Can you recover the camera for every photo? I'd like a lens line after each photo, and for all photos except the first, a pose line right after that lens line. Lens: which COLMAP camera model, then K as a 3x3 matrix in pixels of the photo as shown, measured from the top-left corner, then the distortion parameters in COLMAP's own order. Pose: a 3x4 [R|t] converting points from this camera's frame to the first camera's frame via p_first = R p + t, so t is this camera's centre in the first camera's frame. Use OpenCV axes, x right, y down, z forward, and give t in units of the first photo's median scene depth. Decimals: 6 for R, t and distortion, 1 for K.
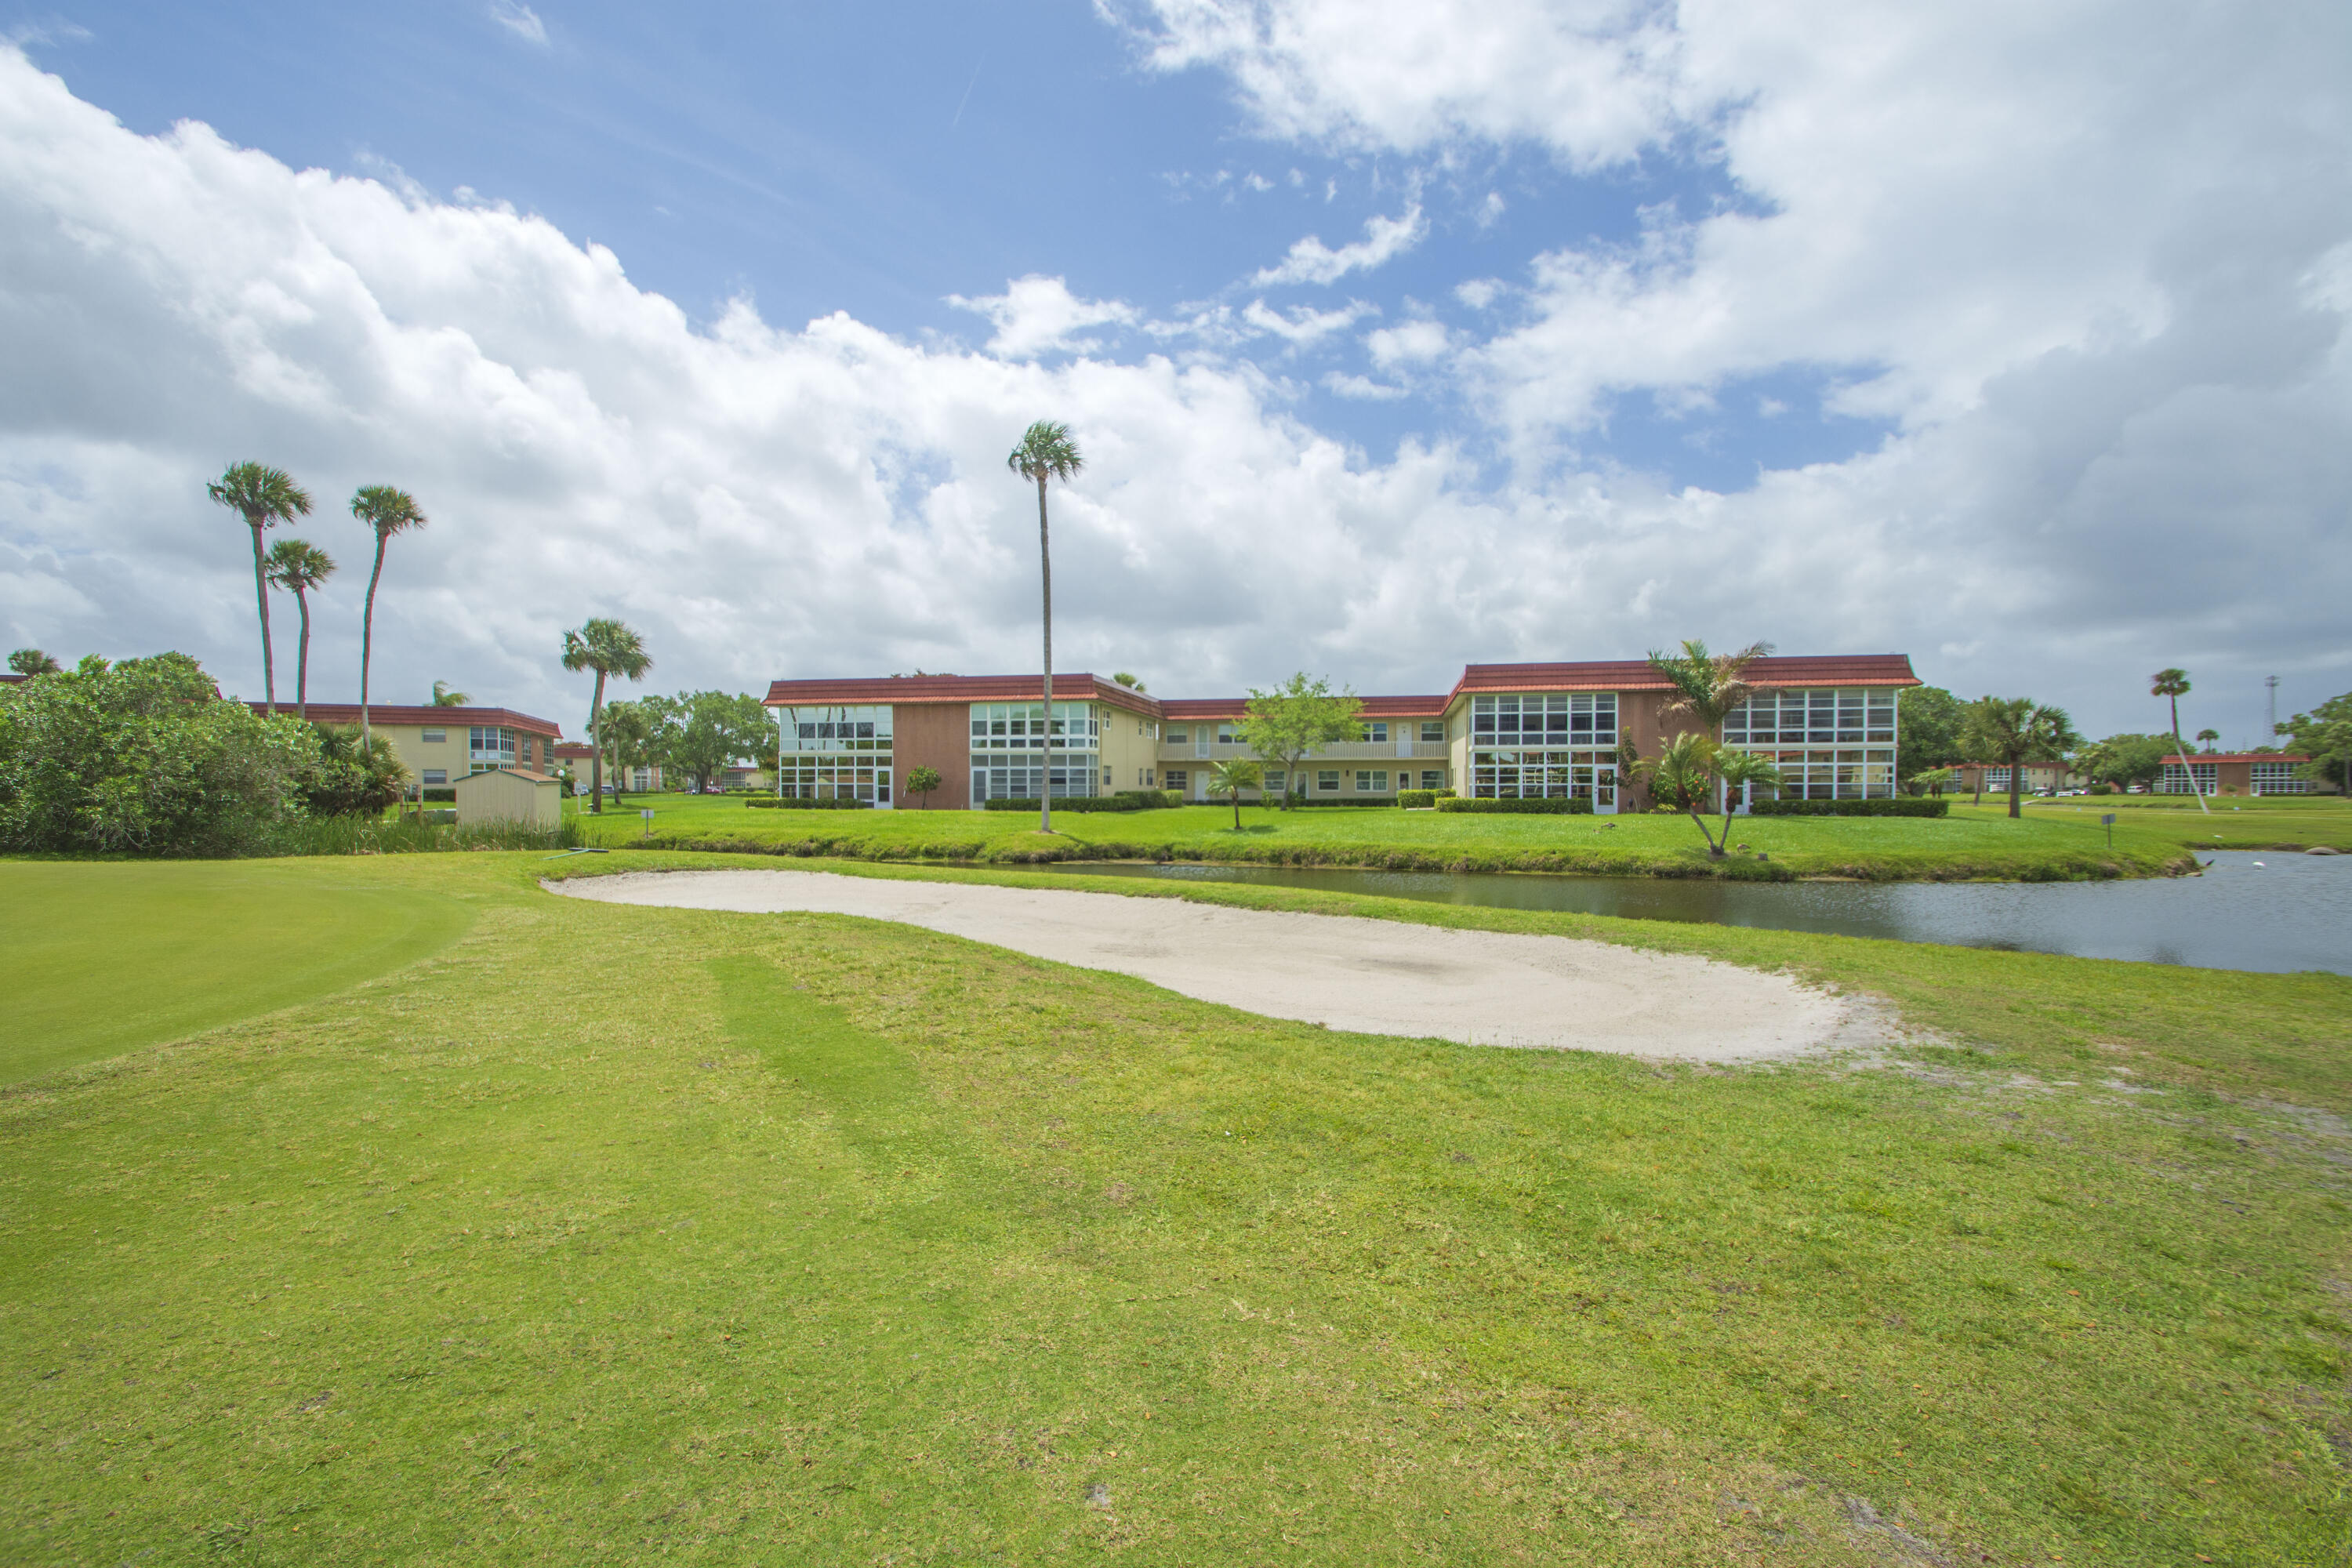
lens RADIAL K [[1036.1, 0, 1172.0], [0, 1036.1, 776.9], [0, 0, 1]] dist [0.008896, -0.008865]
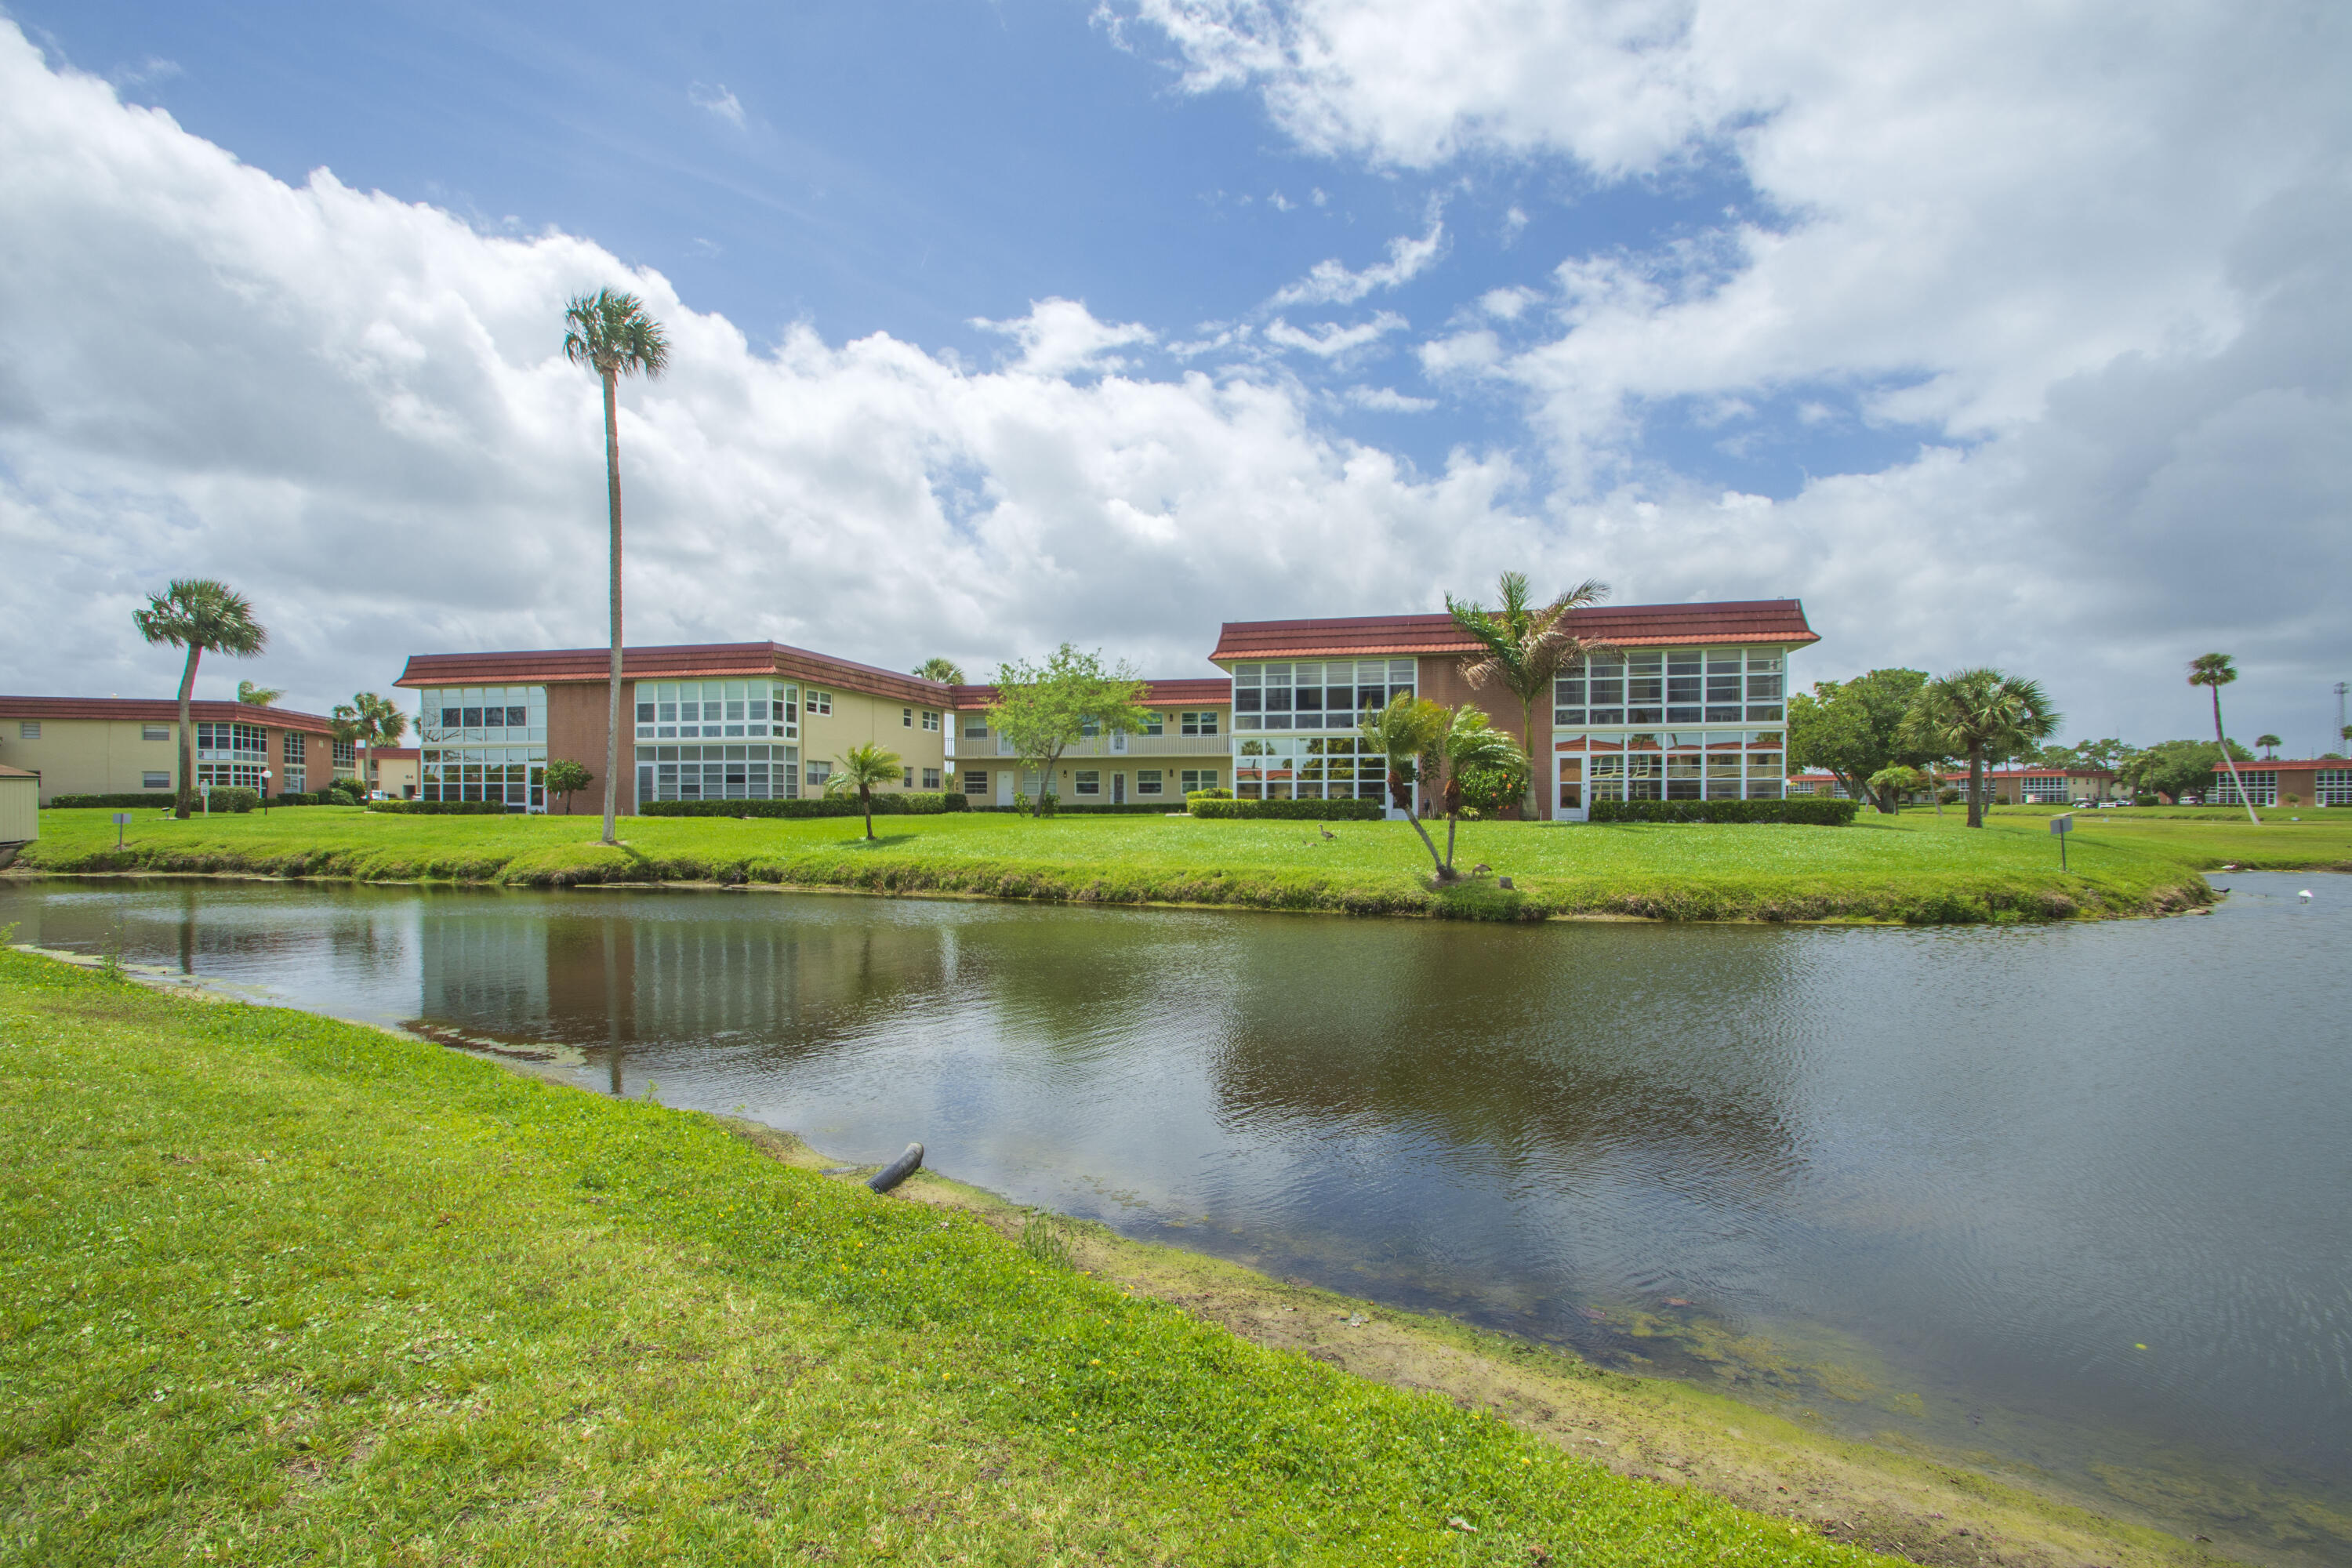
lens RADIAL K [[1036.1, 0, 1171.4], [0, 1036.1, 749.6], [0, 0, 1]] dist [0.008896, -0.008865]
pose [[0.999416, -0.000981, -0.034161, 0.219619], [-0.000382, 0.999205, -0.039861, 0.011515], [0.034173, 0.039850, 0.998621, 0.196803]]
